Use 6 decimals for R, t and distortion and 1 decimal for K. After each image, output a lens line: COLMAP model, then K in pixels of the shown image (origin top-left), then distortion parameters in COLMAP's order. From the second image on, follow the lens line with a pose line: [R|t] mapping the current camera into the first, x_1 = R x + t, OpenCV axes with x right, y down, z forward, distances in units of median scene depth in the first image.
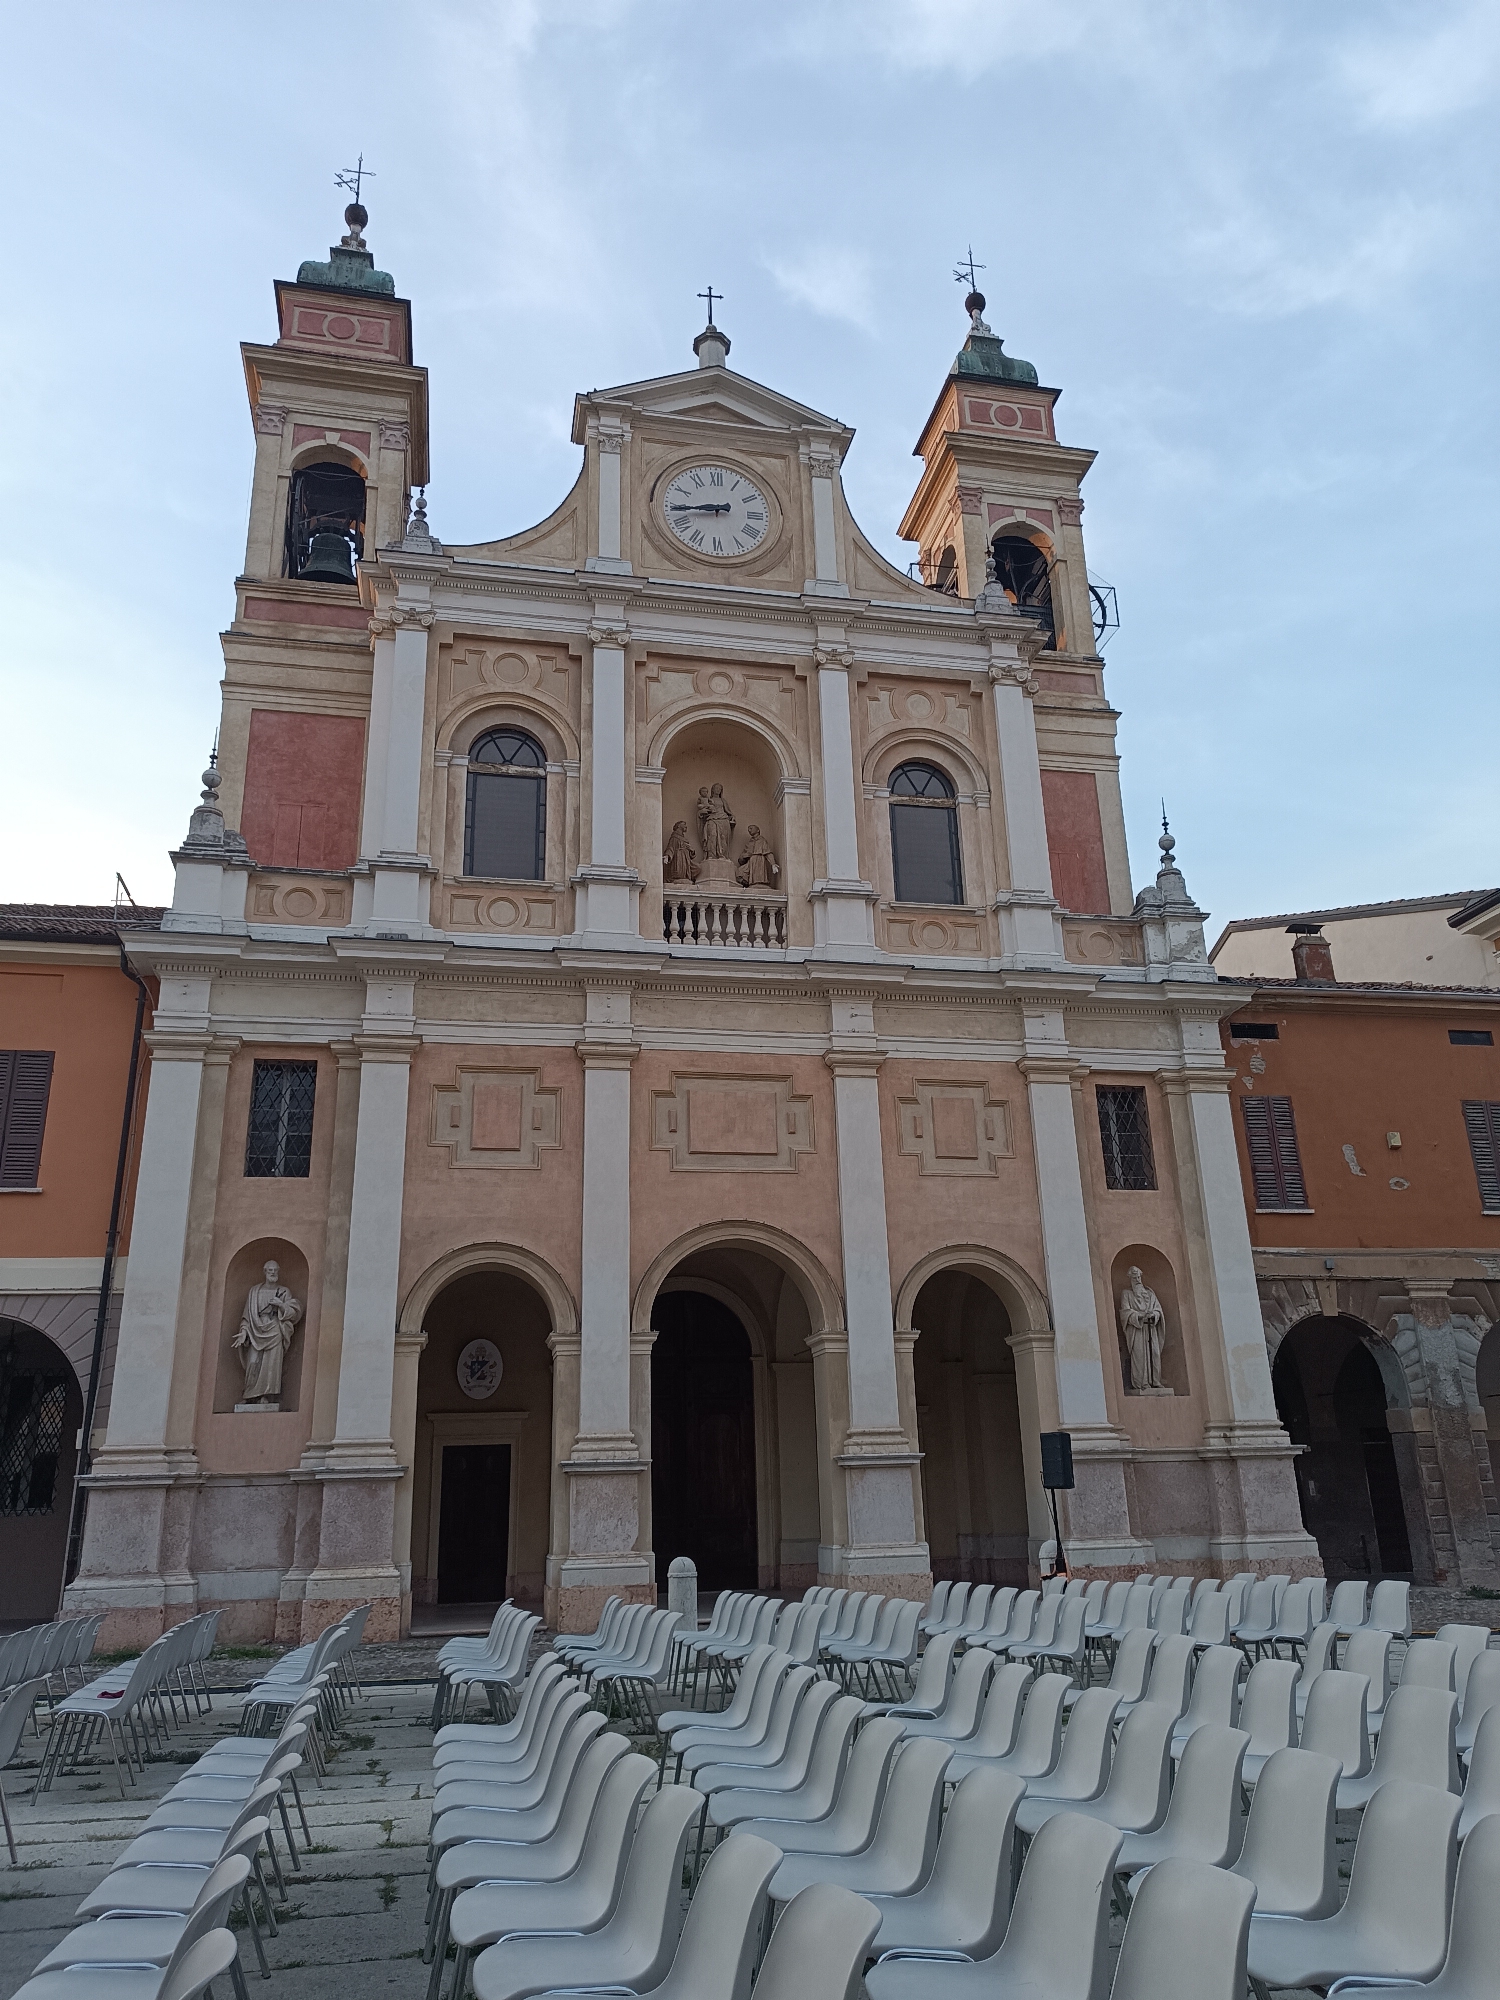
lens RADIAL K [[1427.3, 0, 759.9], [0, 1427.3, 996.3], [0, 0, 1]] dist [0.034500, -0.033948]
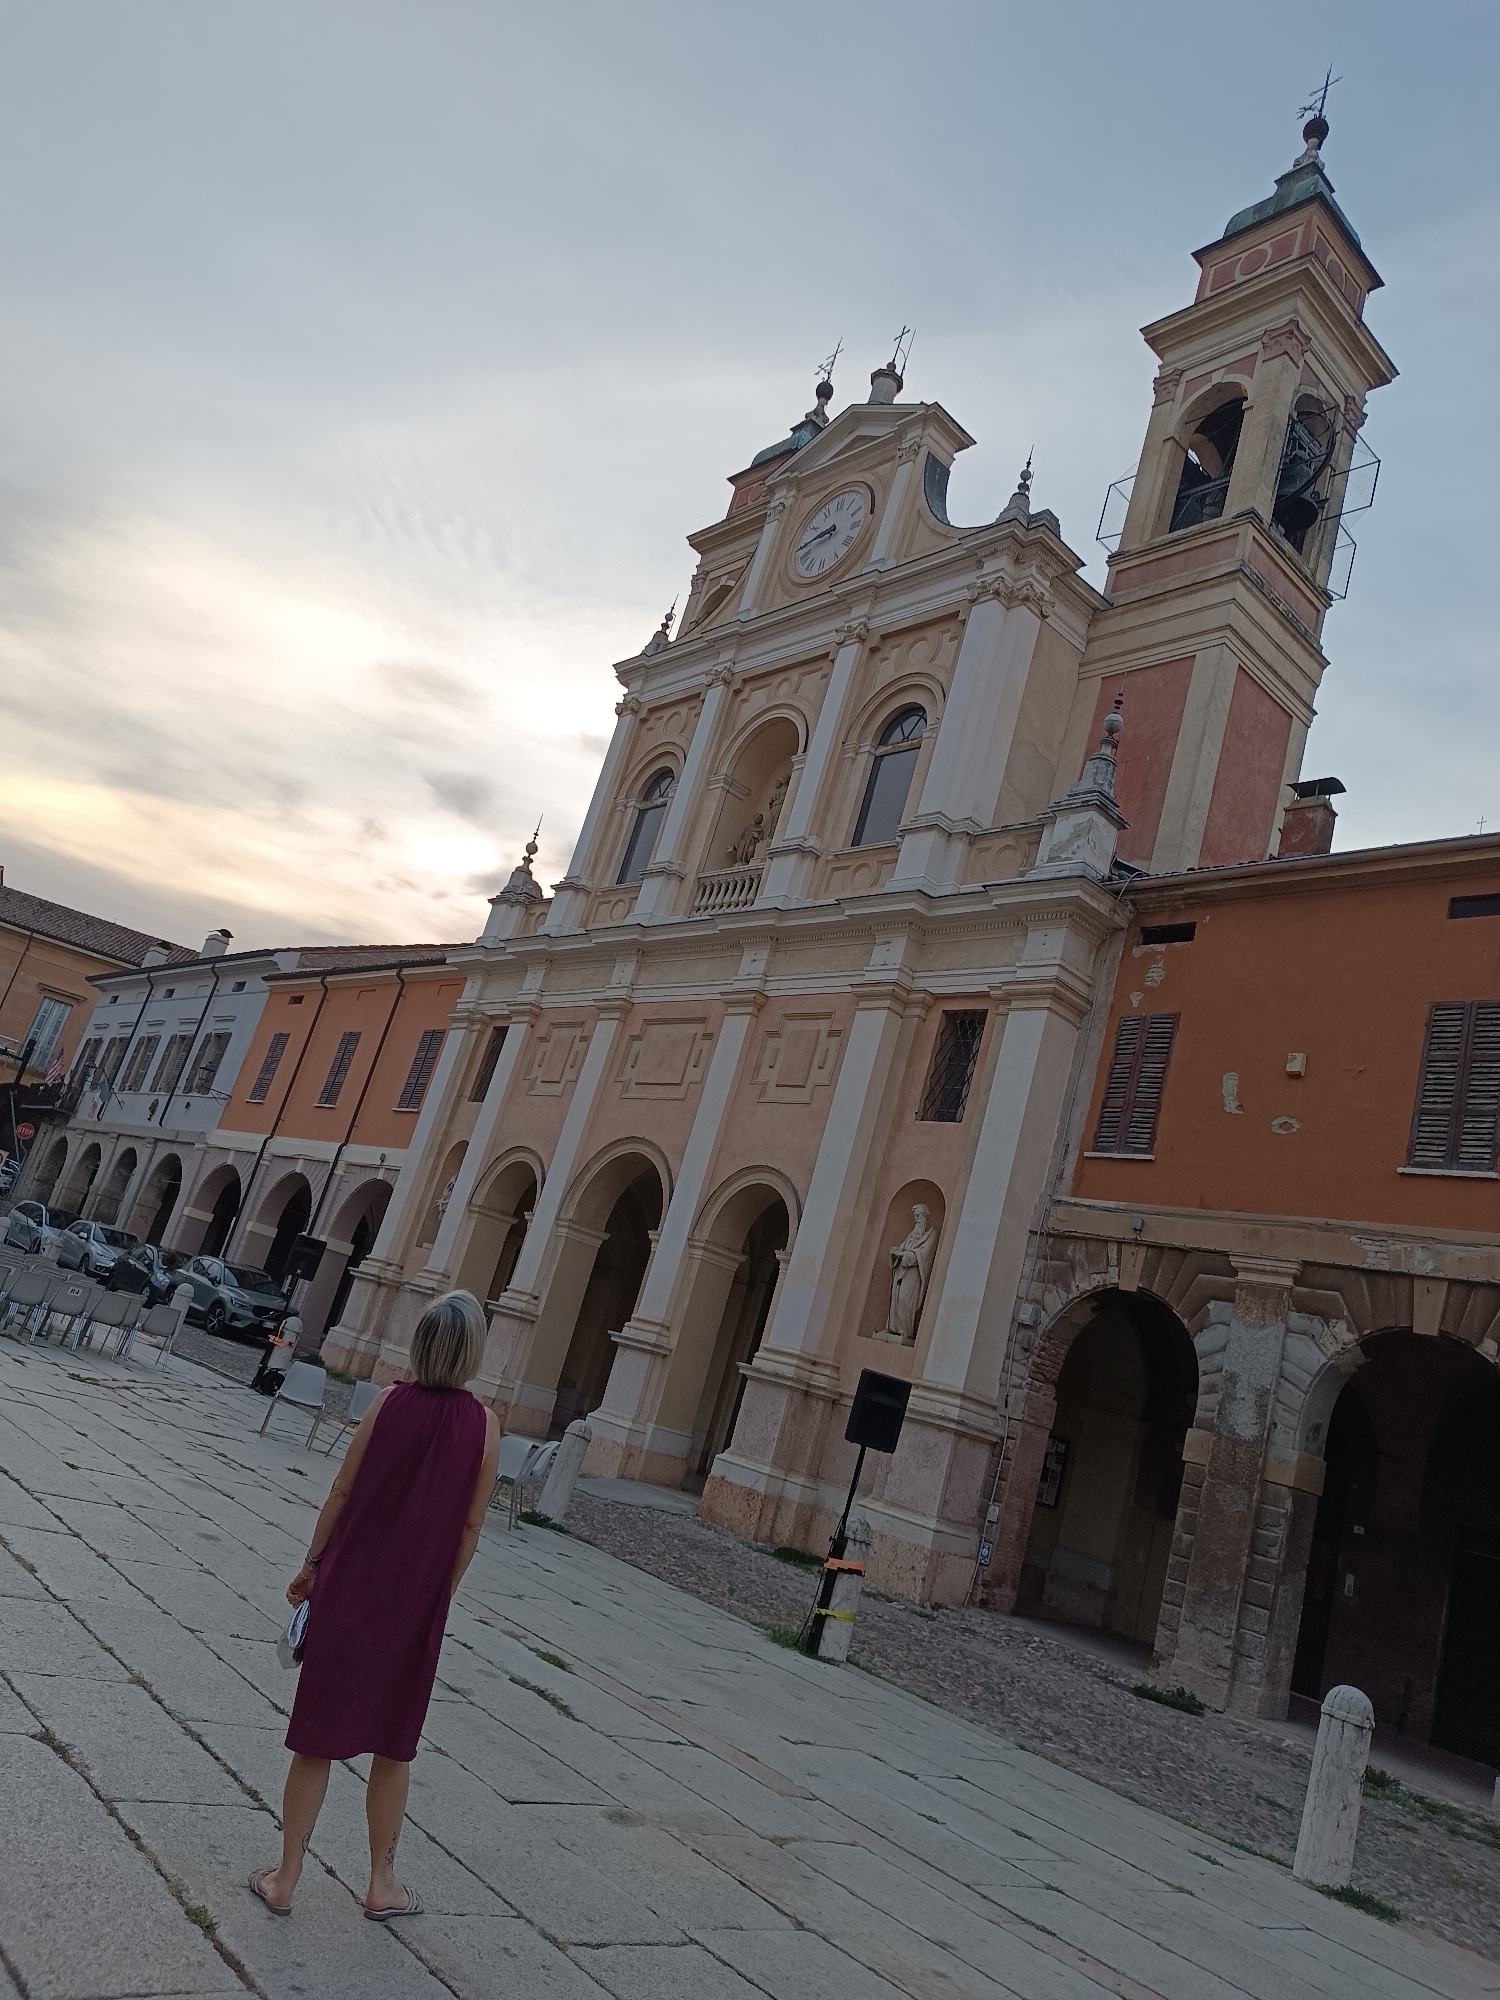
lens RADIAL K [[1427.3, 0, 754.9], [0, 1427.3, 997.6], [0, 0, 1]] dist [0.034500, -0.033948]
pose [[0.485528, -0.083025, -0.870269, 0.973431], [0.011573, 0.996003, -0.088564, 0.133485], [0.874144, 0.032929, 0.484549, 0.456998]]
